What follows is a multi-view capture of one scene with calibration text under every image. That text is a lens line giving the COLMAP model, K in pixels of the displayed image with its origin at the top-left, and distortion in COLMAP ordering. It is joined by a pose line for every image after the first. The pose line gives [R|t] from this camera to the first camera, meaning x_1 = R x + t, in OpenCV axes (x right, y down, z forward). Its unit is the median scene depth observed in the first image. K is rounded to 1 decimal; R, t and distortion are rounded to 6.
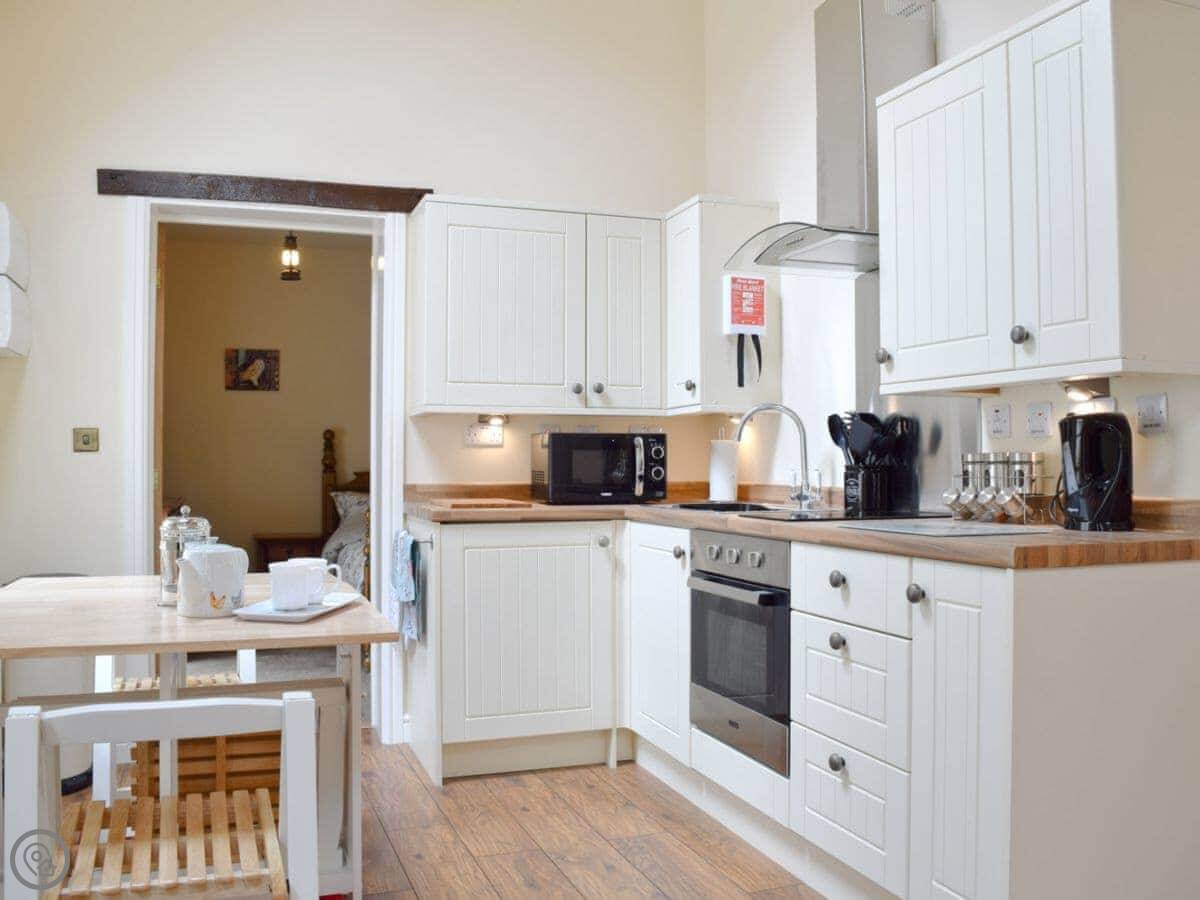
lens RADIAL K [[1074.9, 0, 670.8], [0, 1074.9, 446.9], [0, 0, 1]] dist [-0.096409, 0.008456]
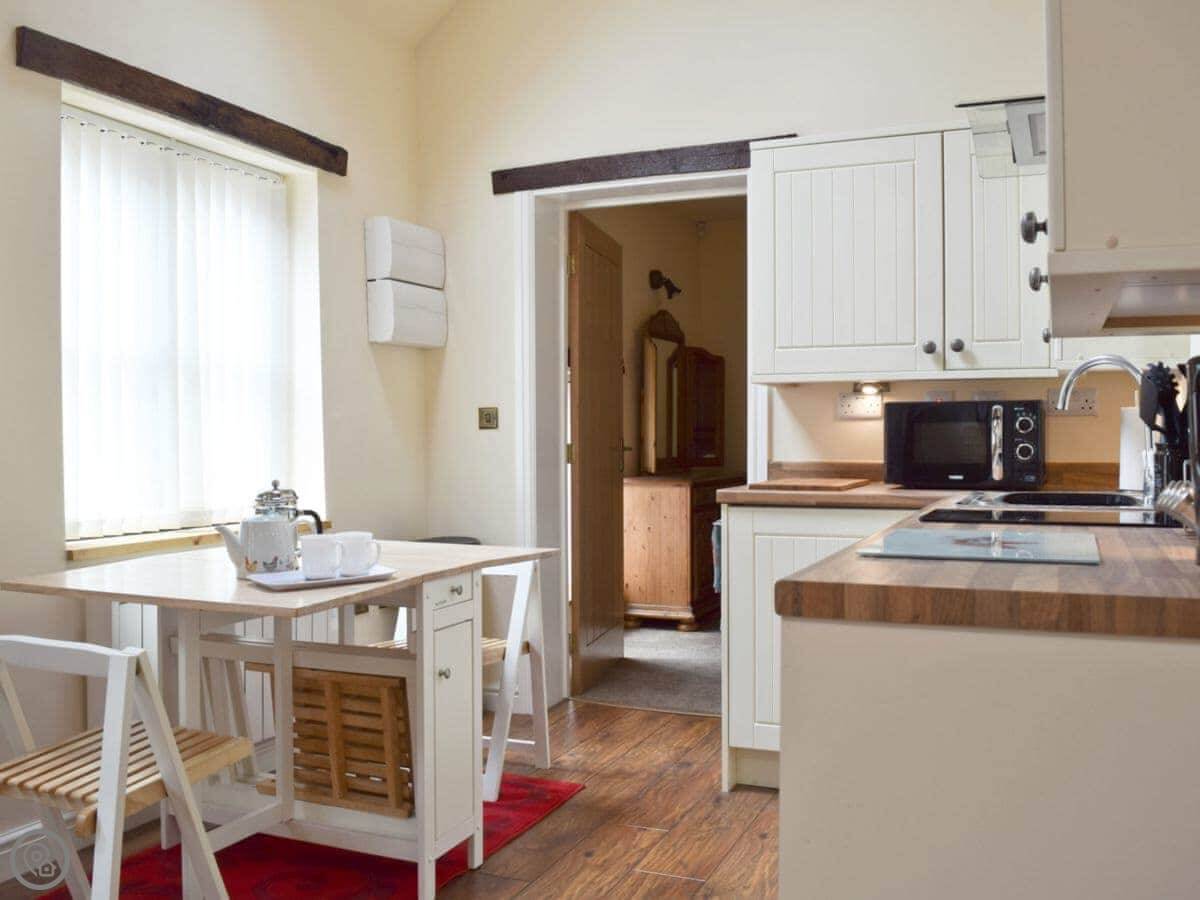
lens RADIAL K [[1126.8, 0, 600.0], [0, 1126.8, 450.0], [0, 0, 1]] dist [-0.098043, 0.002419]
pose [[0.701698, 0.007180, -0.712438, 0.347389], [0.013121, 0.999649, 0.022998, 0.000952], [0.712354, -0.025486, 0.701358, 0.226283]]
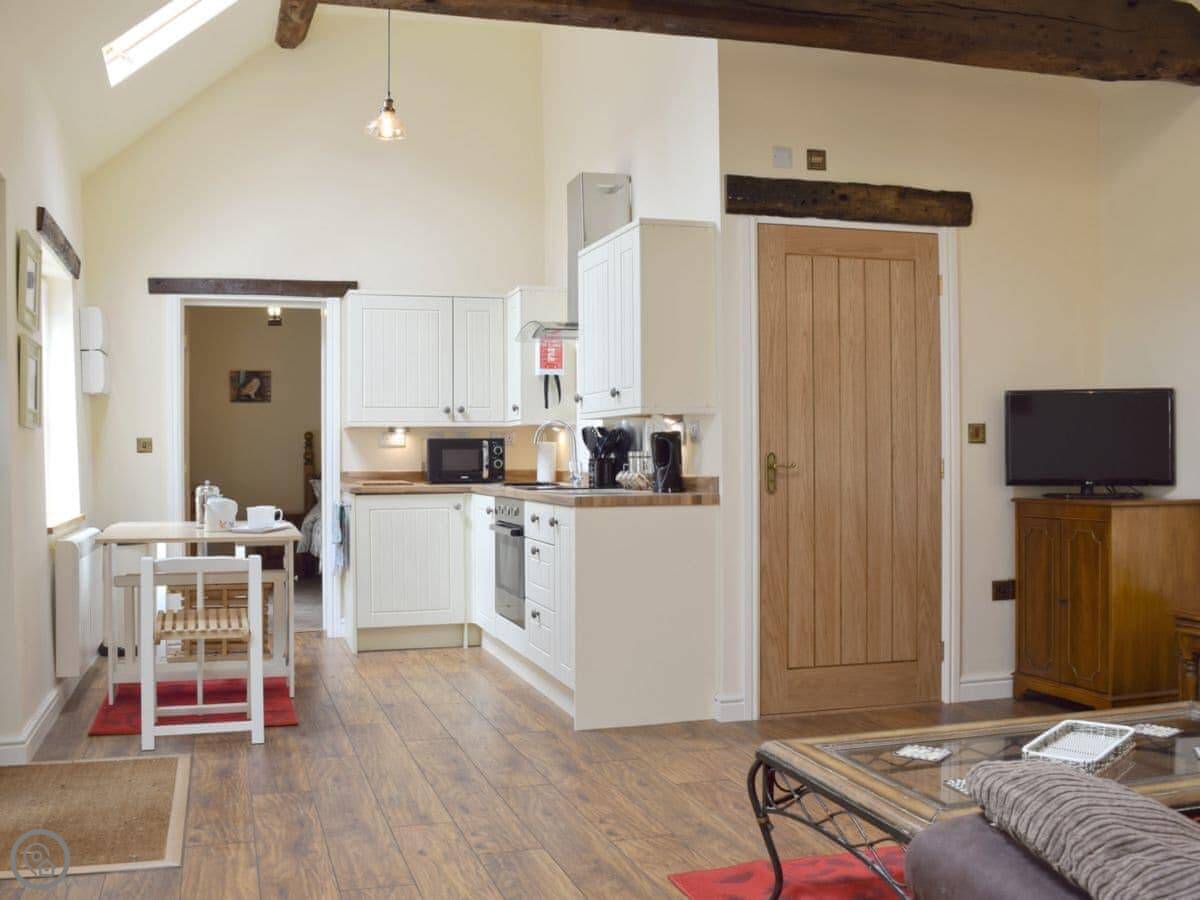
lens RADIAL K [[1126.8, 0, 600.0], [0, 1126.8, 450.0], [0, 0, 1]] dist [-0.098043, 0.002419]
pose [[0.996574, -0.005370, -0.082537, 0.274256], [0.006315, 0.999917, 0.011193, -0.013175], [0.082470, -0.011676, 0.996525, -0.626066]]
